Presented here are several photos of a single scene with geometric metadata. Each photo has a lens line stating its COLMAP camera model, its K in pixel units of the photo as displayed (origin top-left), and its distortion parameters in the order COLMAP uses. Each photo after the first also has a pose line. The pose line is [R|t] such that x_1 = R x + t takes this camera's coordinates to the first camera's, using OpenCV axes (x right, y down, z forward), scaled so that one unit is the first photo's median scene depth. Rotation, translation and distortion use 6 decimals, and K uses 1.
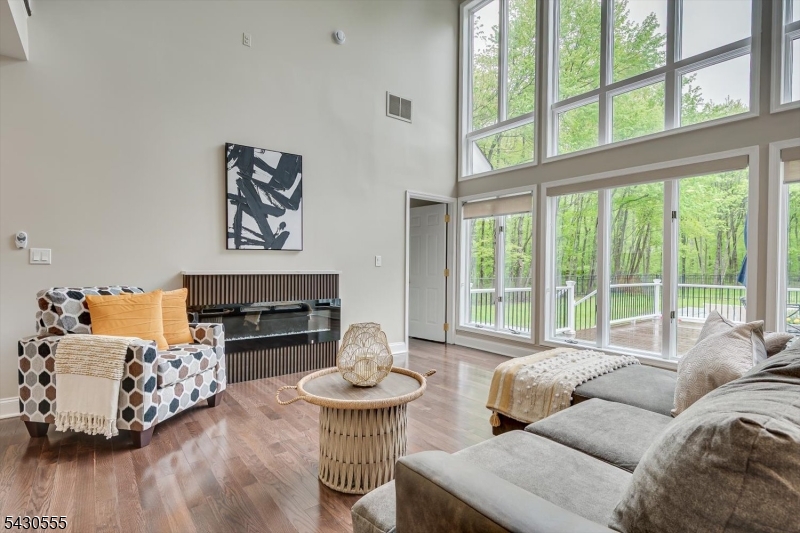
lens RADIAL K [[396.5, 0, 399.9], [0, 396.5, 266.6], [0, 0, 1]] dist [0.002673, -0.000908]
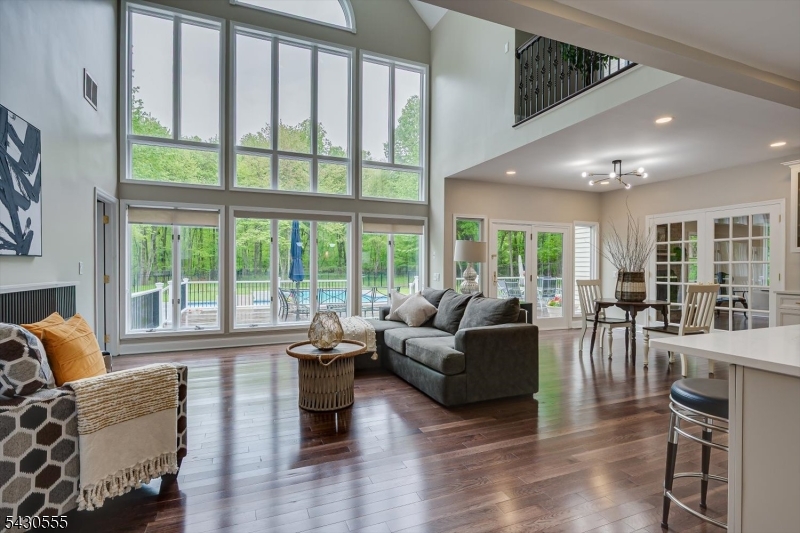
lens RADIAL K [[396.5, 0, 400.1], [0, 396.5, 268.2], [0, 0, 1]] dist [0.002673, -0.000908]
pose [[0.273578, -0.012487, 0.961769, -0.820231], [0.004609, 0.999921, 0.011671, -0.024465], [-0.961839, 0.001239, 0.273614, 0.139373]]
